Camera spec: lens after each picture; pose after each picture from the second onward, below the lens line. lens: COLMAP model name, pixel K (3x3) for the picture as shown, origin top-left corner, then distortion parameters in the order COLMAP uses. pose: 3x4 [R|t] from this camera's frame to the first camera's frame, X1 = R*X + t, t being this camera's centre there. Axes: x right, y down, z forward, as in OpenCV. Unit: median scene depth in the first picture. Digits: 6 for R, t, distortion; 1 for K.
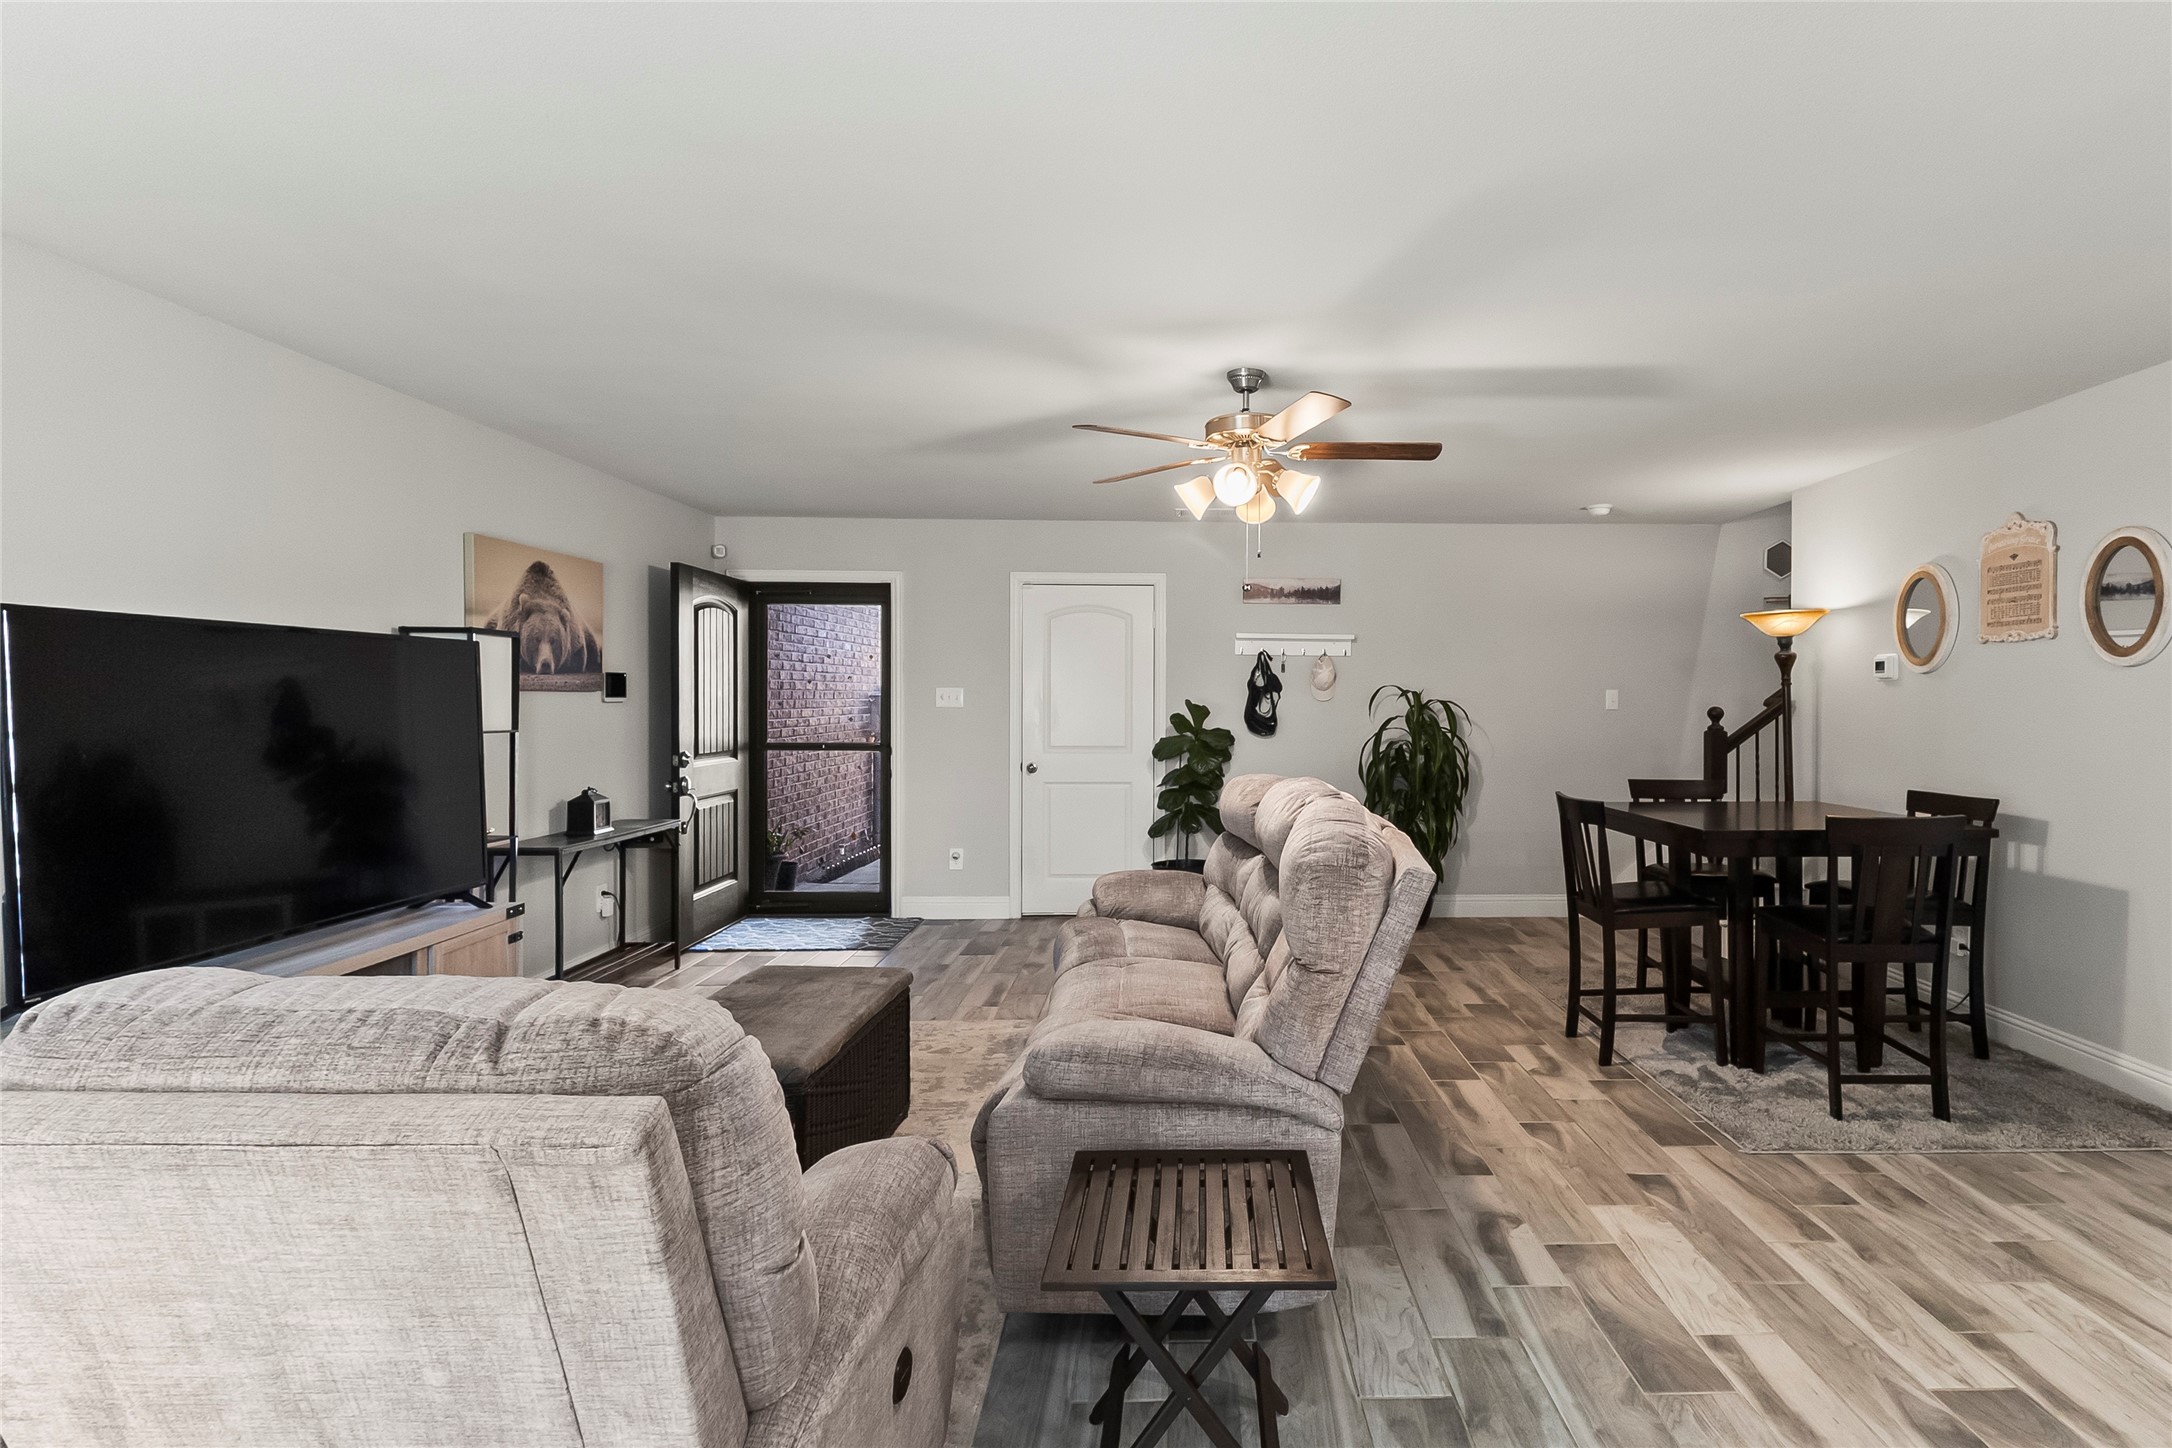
lens RADIAL K [[1041.0, 0, 1202.5], [0, 1041.0, 709.5], [0, 0, 1]] dist [0.013179, 0.000339]
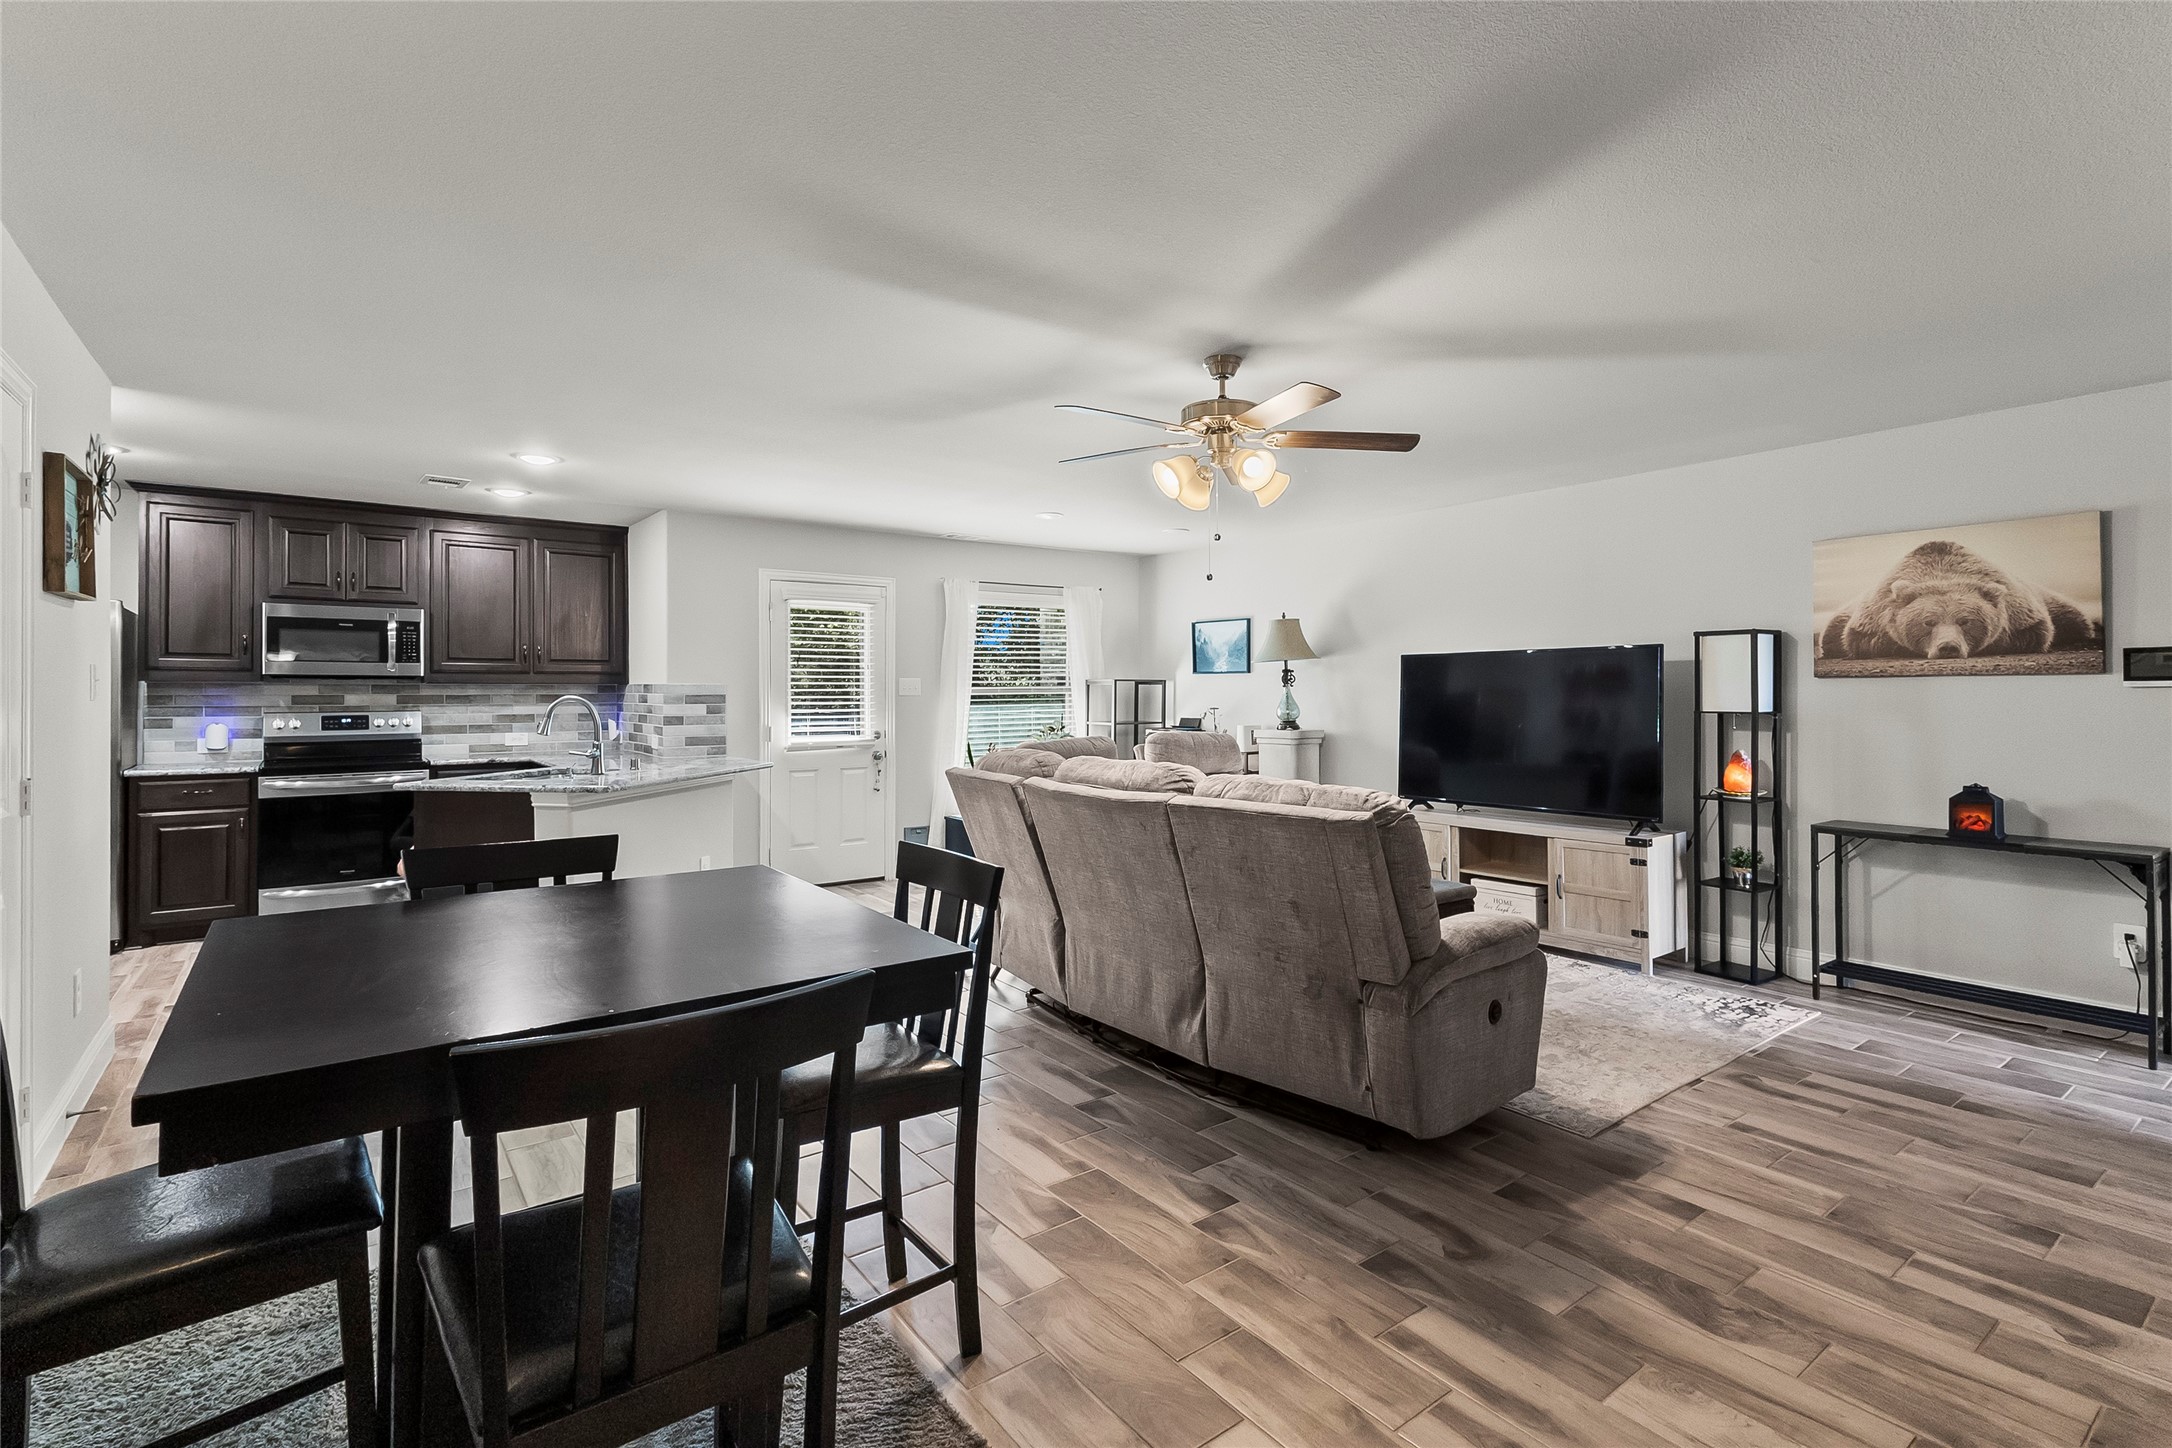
lens RADIAL K [[1003.3, 0, 1086.0], [0, 1003.3, 698.9], [0, 0, 1]] dist [0.014485, -0.000671]
pose [[-0.818678, 0.000096, -0.574252, 0.528292], [-0.005785, 0.999948, 0.008415, -0.000484], [0.574223, 0.010211, -0.818635, 1.291568]]
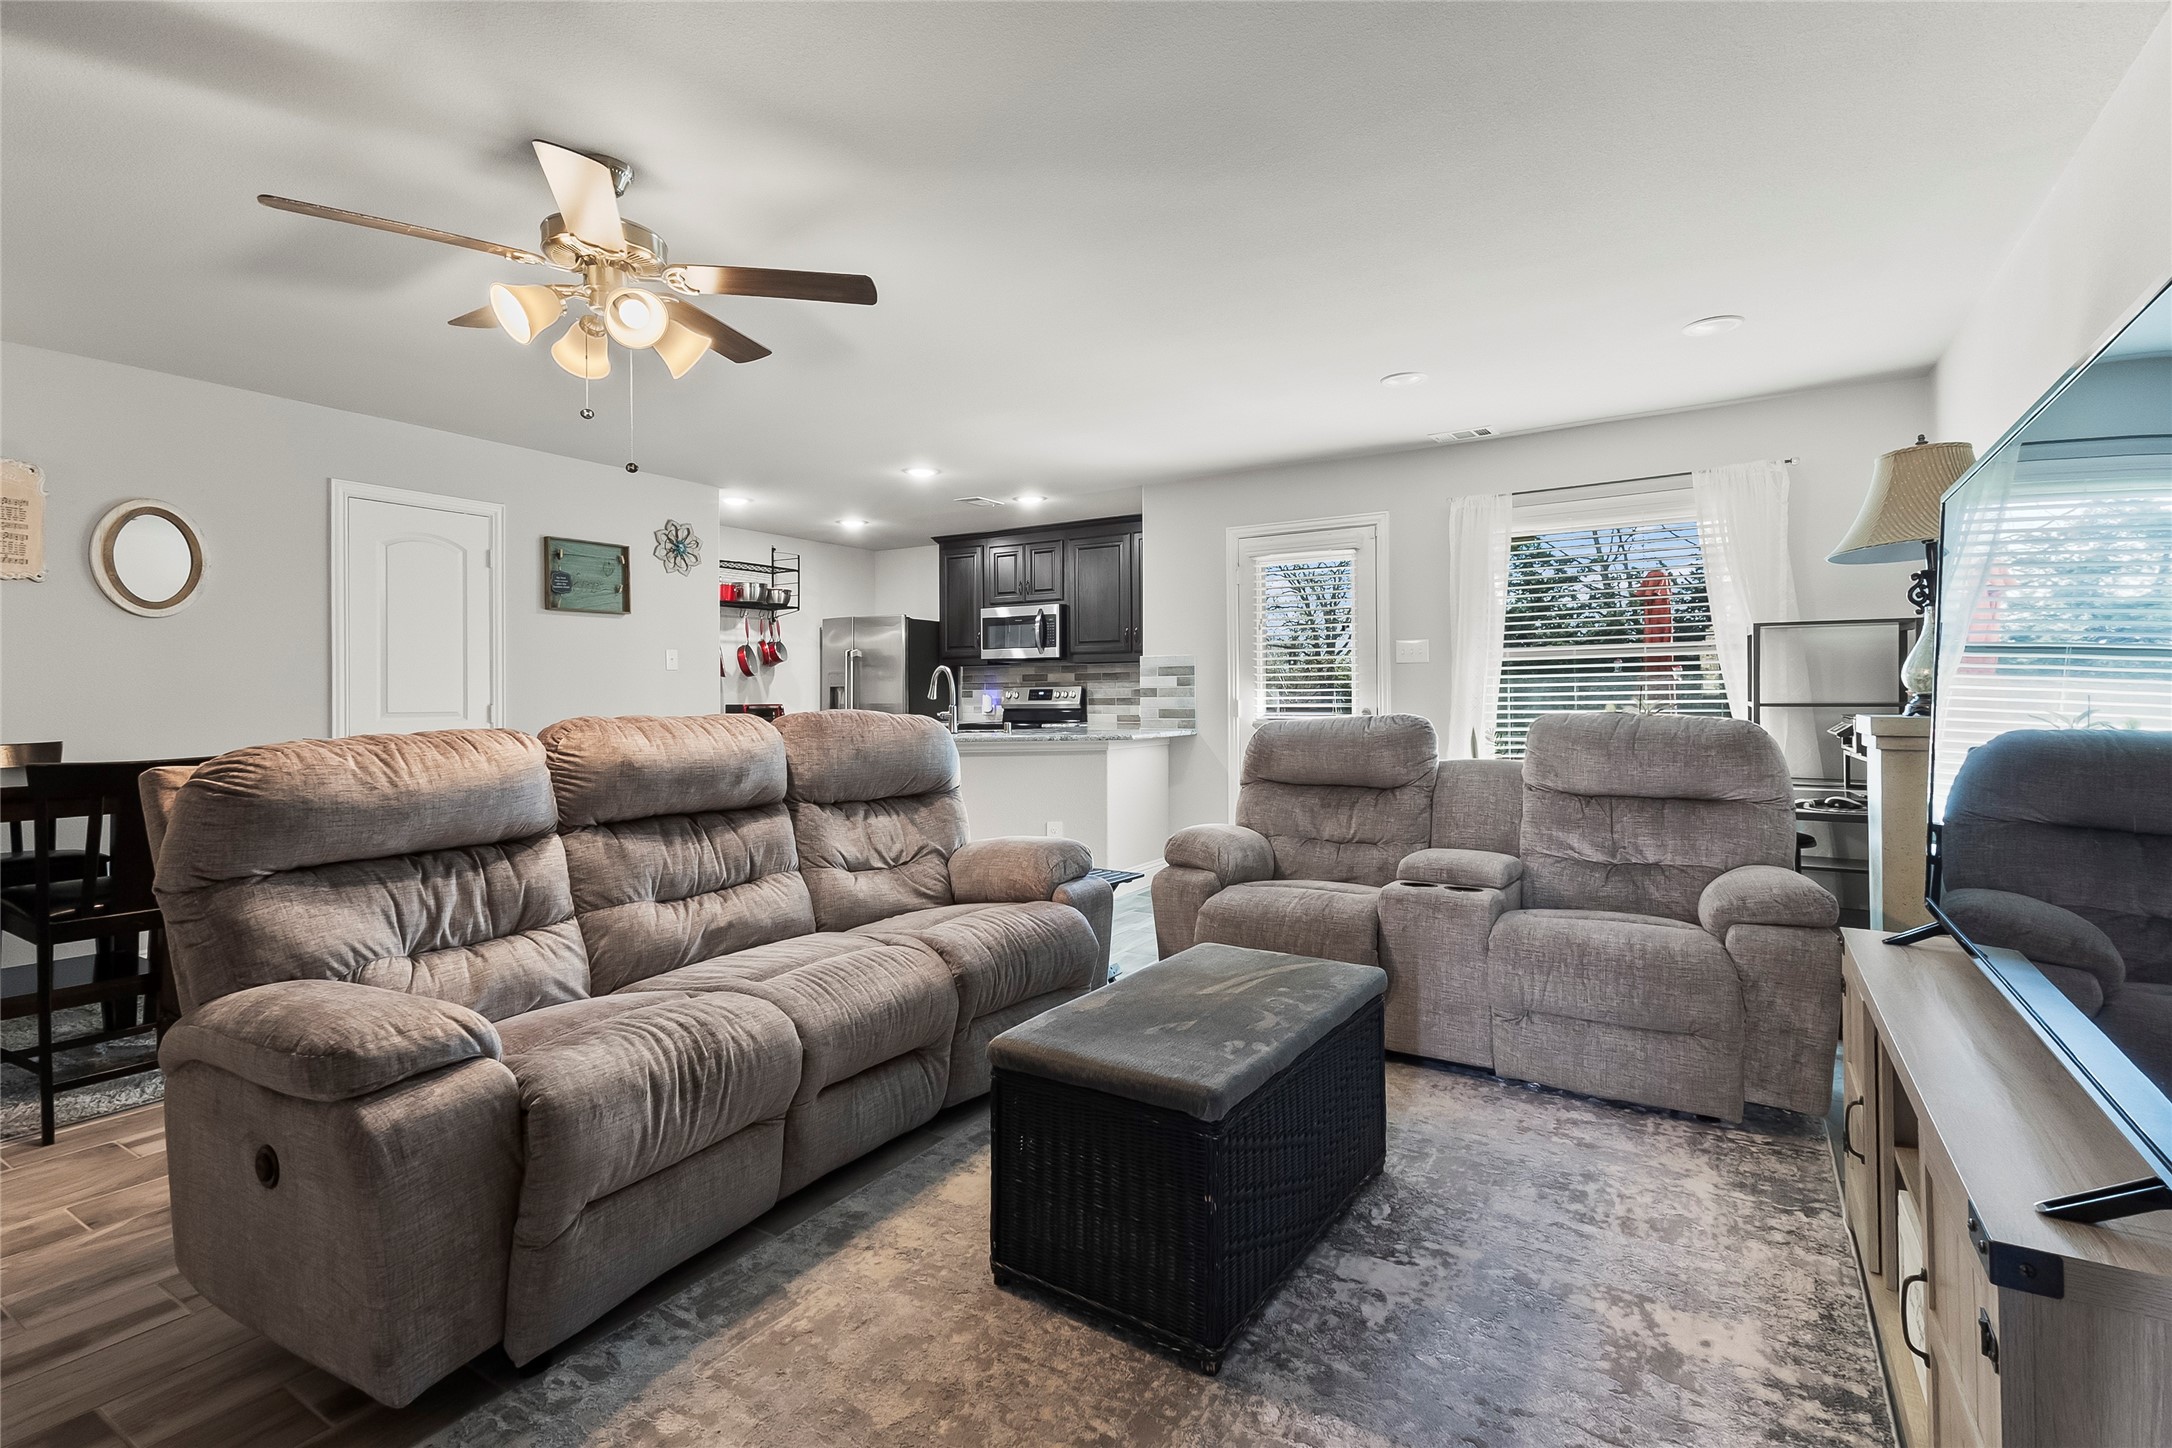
lens RADIAL K [[1012.8, 0, 1085.4], [0, 1012.8, 684.6], [0, 0, 1]] dist [0.016723, -0.001285]
pose [[-0.828903, 0.006147, 0.559359, -0.476006], [0.005672, 0.999981, -0.002583, 0.034818], [-0.559364, 0.001031, -0.828922, 1.060905]]
